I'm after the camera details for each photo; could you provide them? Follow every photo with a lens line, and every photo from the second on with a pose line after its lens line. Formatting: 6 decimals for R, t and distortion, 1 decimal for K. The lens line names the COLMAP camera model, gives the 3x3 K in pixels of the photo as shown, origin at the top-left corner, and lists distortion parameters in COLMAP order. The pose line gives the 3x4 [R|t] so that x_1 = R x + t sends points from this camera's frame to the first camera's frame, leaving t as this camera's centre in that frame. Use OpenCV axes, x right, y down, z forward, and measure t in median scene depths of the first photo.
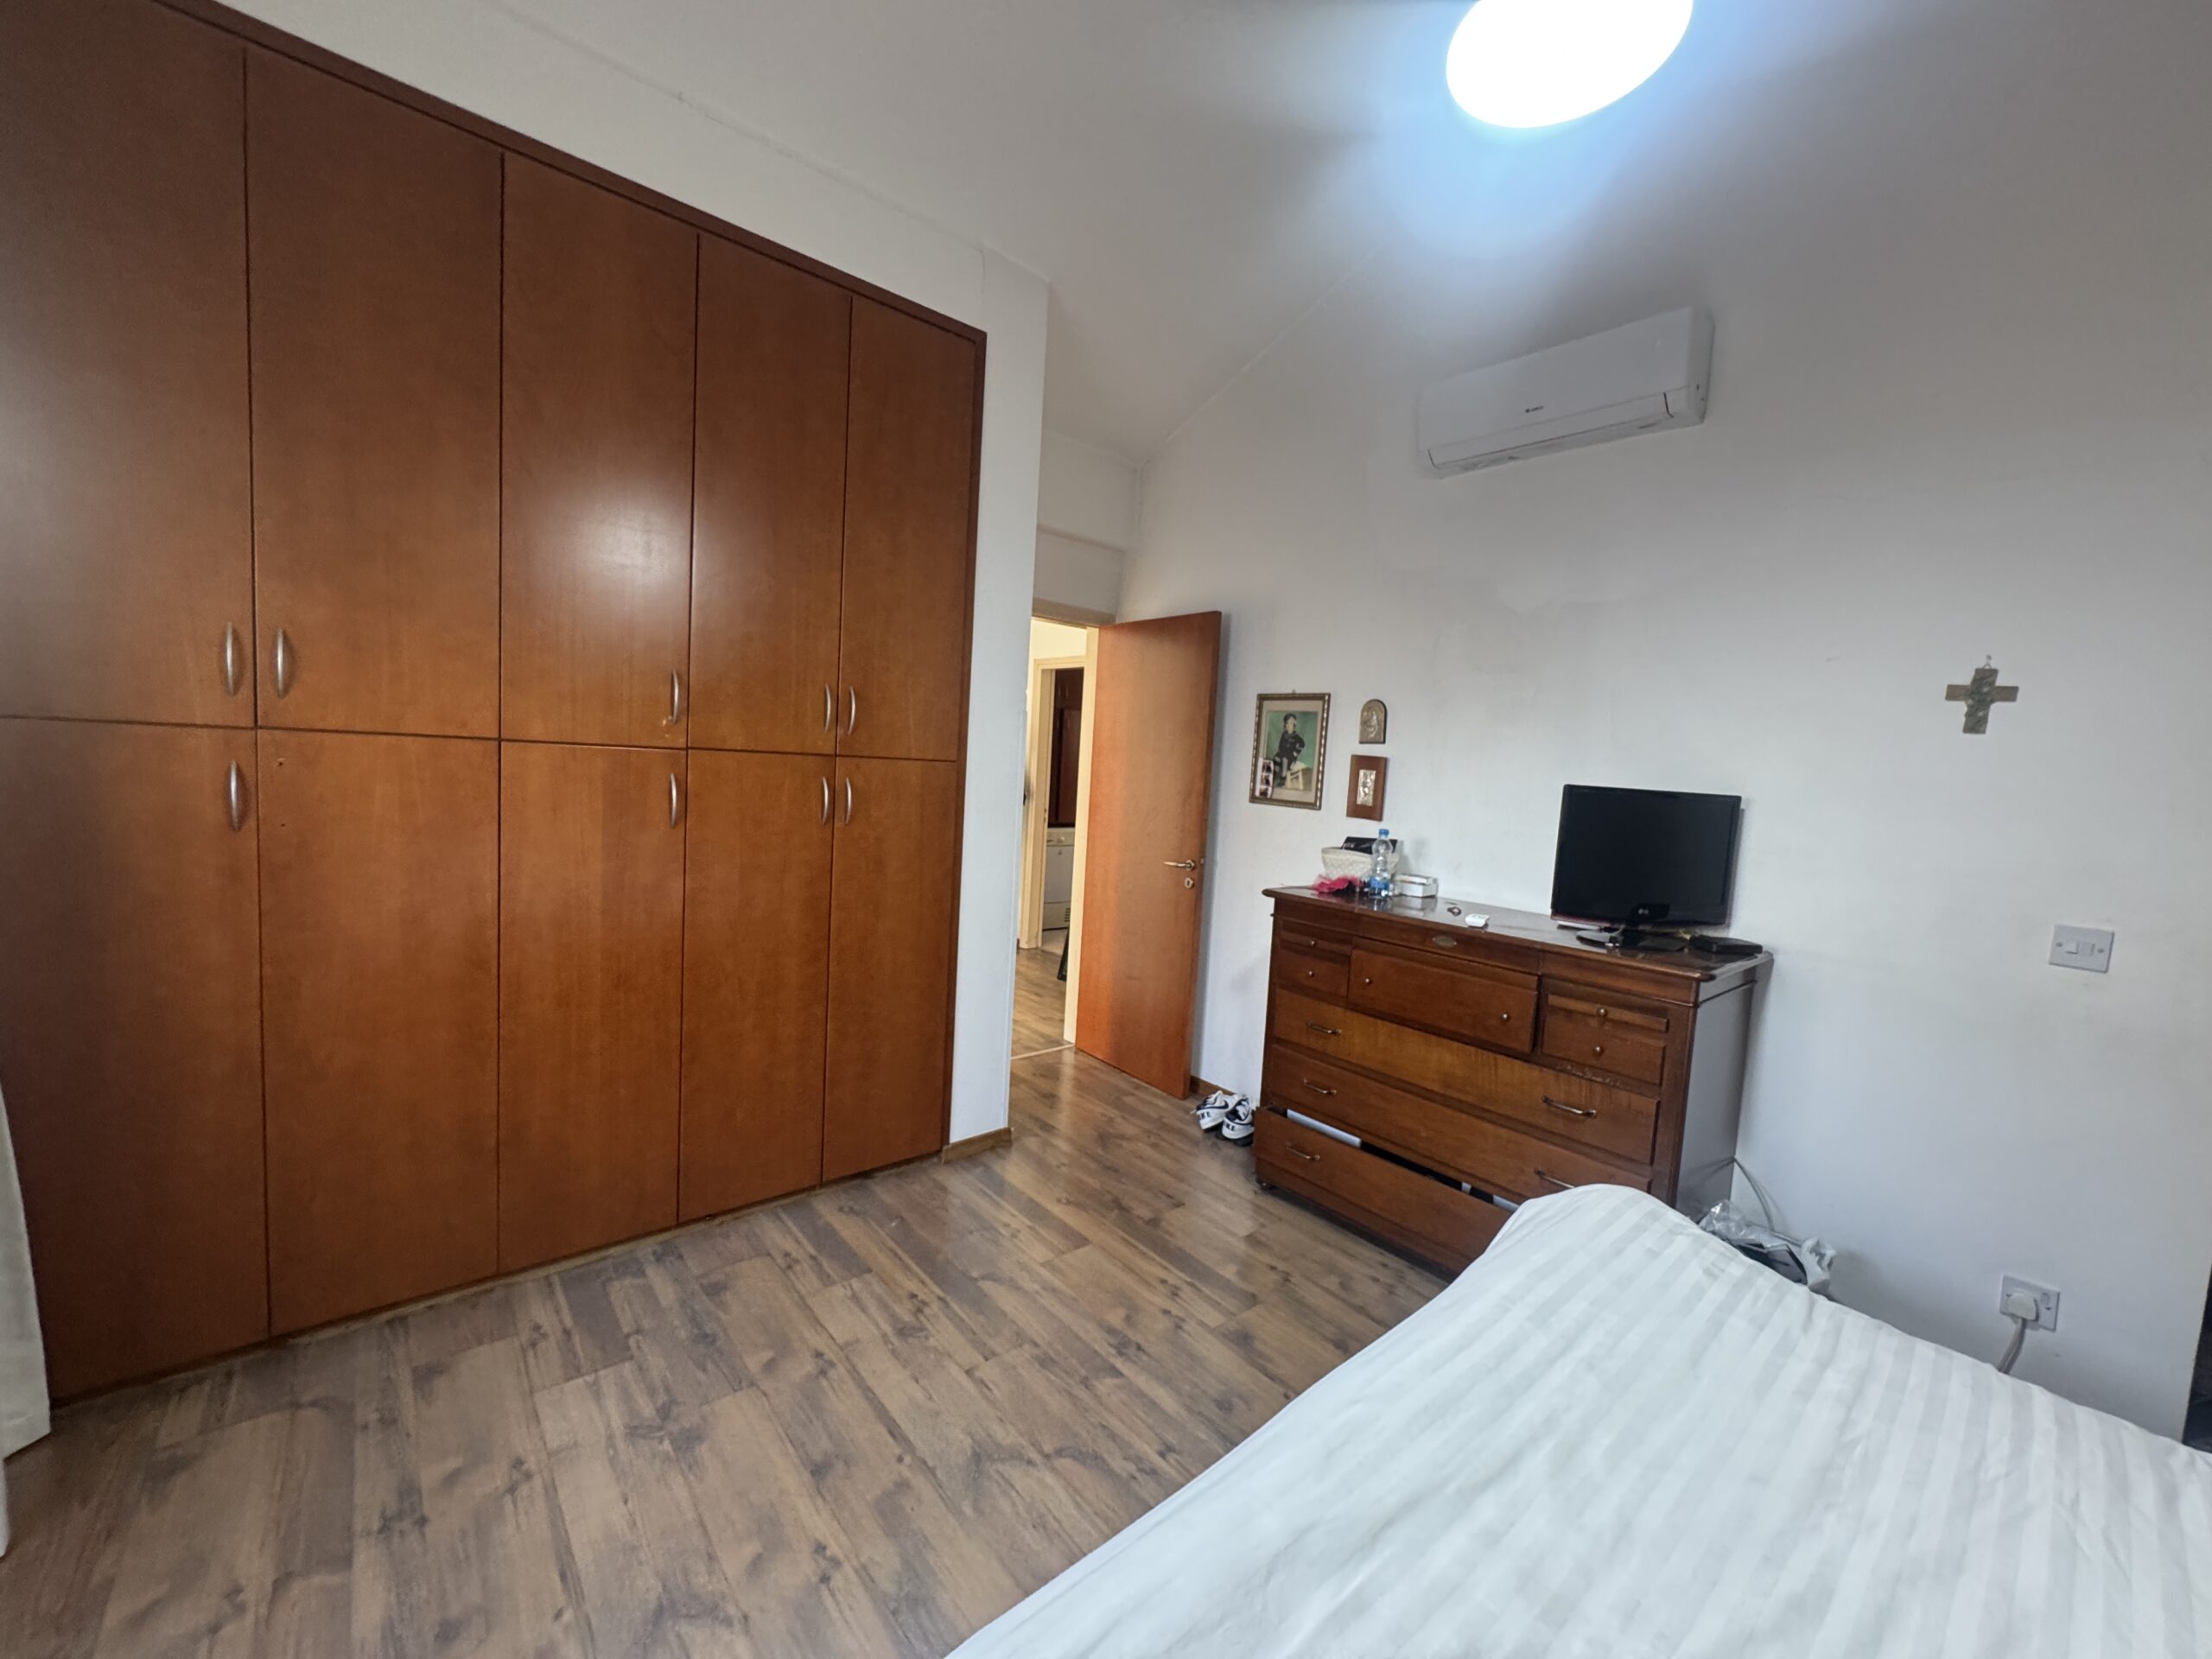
lens RADIAL K [[884.1, 0, 1114.4], [0, 884.1, 826.2], [0, 0, 1]] dist [-0.004372, 0.000344]
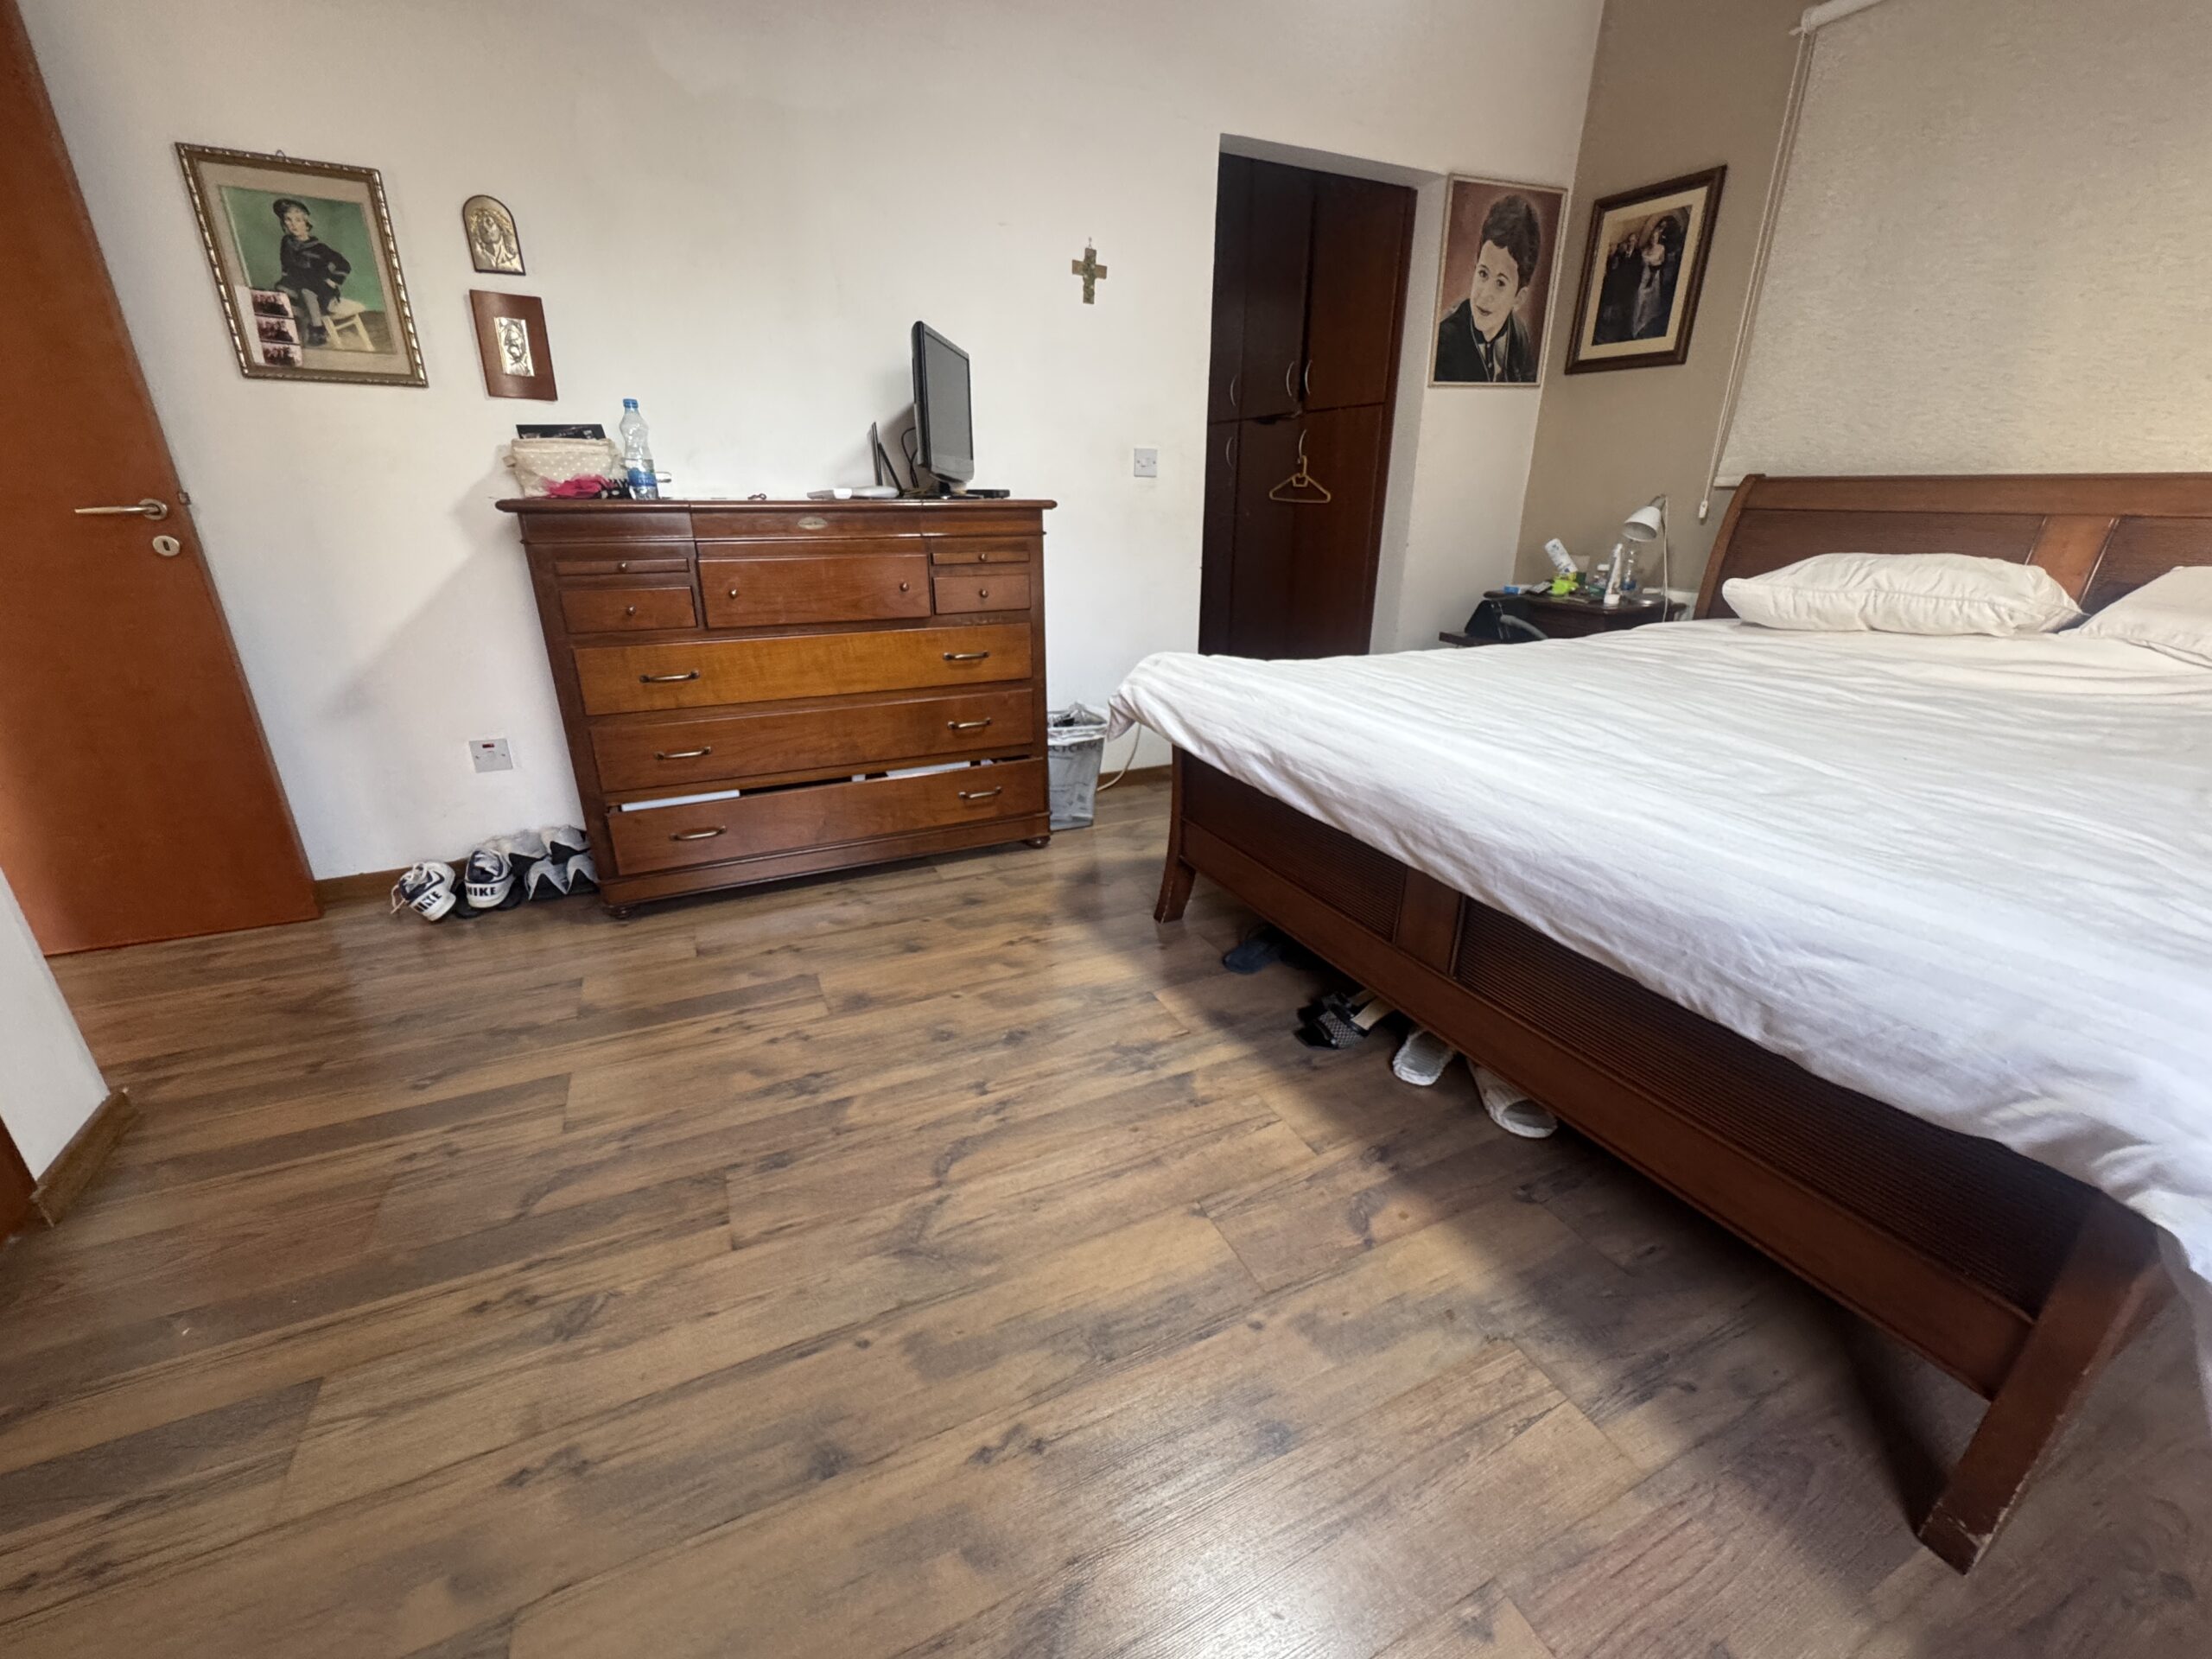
lens RADIAL K [[884.1, 0, 1114.3], [0, 884.1, 826.6], [0, 0, 1]] dist [-0.004372, 0.000344]
pose [[0.263496, -0.396240, 0.879525, -0.494169], [0.081398, 0.917626, 0.389020, 0.100938], [-0.961220, -0.030913, 0.274044, 0.523030]]
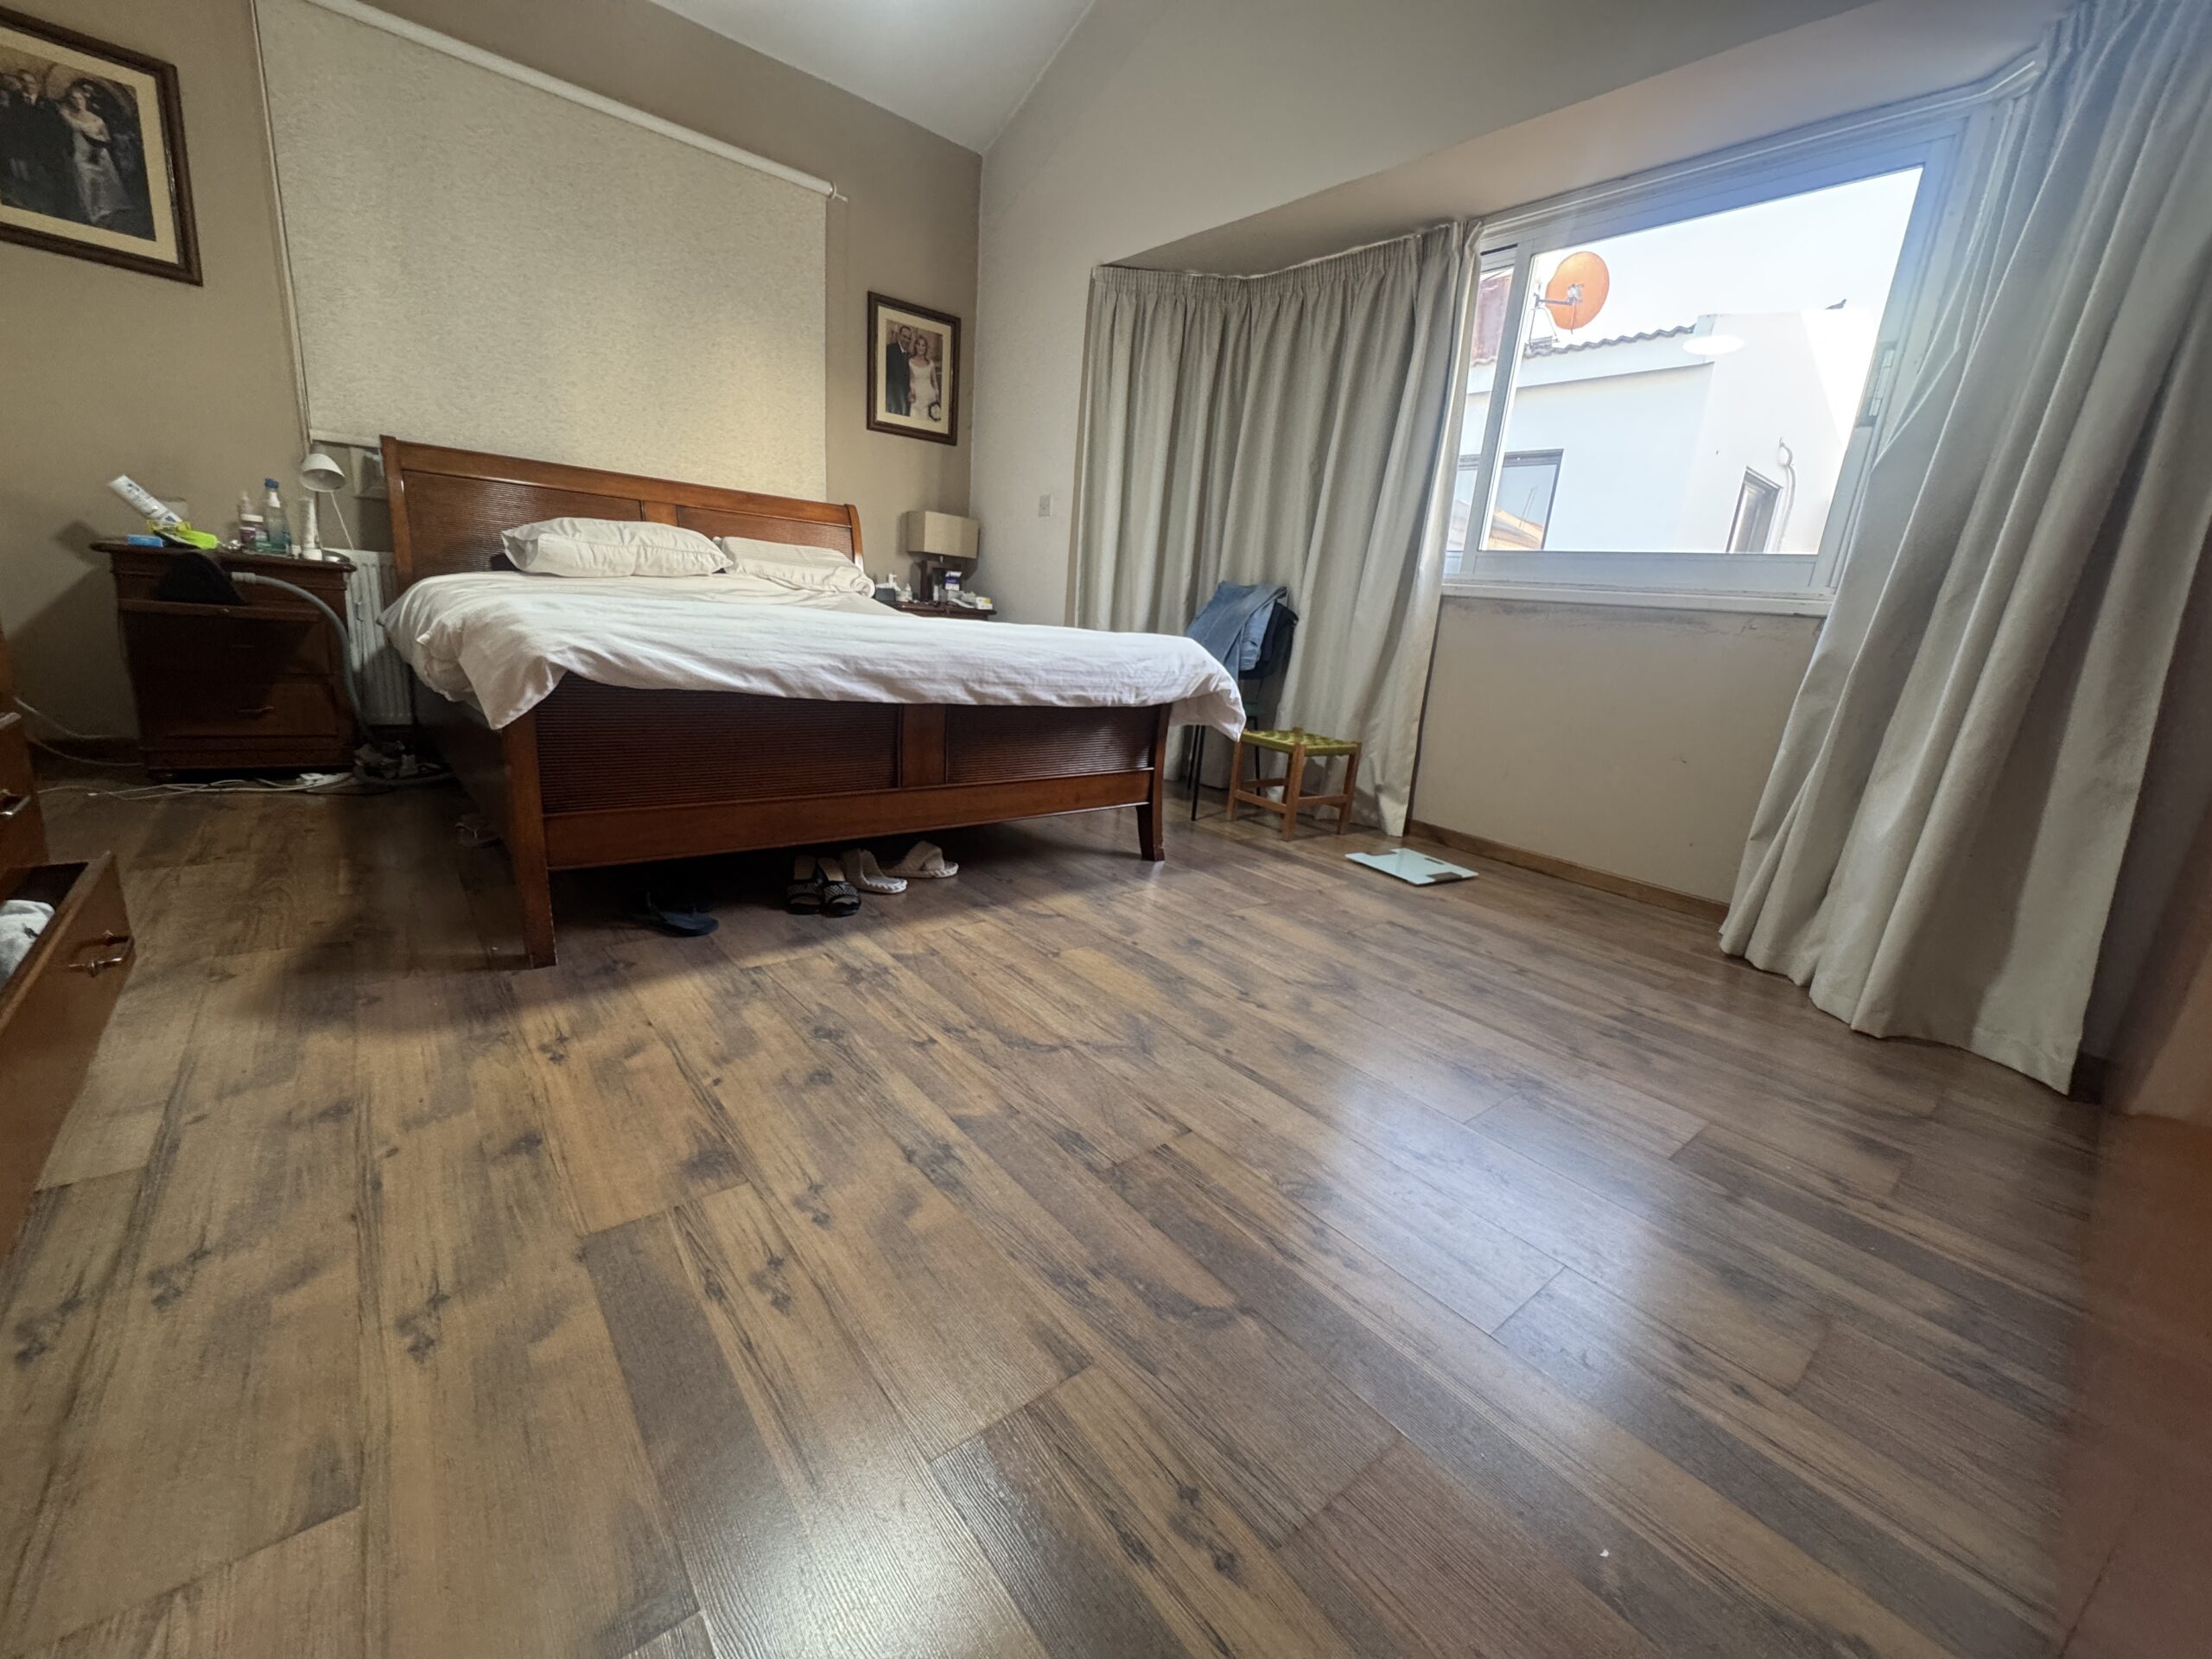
lens RADIAL K [[884.1, 0, 1094.3], [0, 884.1, 832.0], [0, 0, 1]] dist [-0.004372, 0.000344]
pose [[-0.988464, -0.151394, -0.004301, -0.055002], [-0.144880, 0.936896, 0.318174, 0.189724], [-0.044140, 0.315127, -0.948023, 1.436985]]
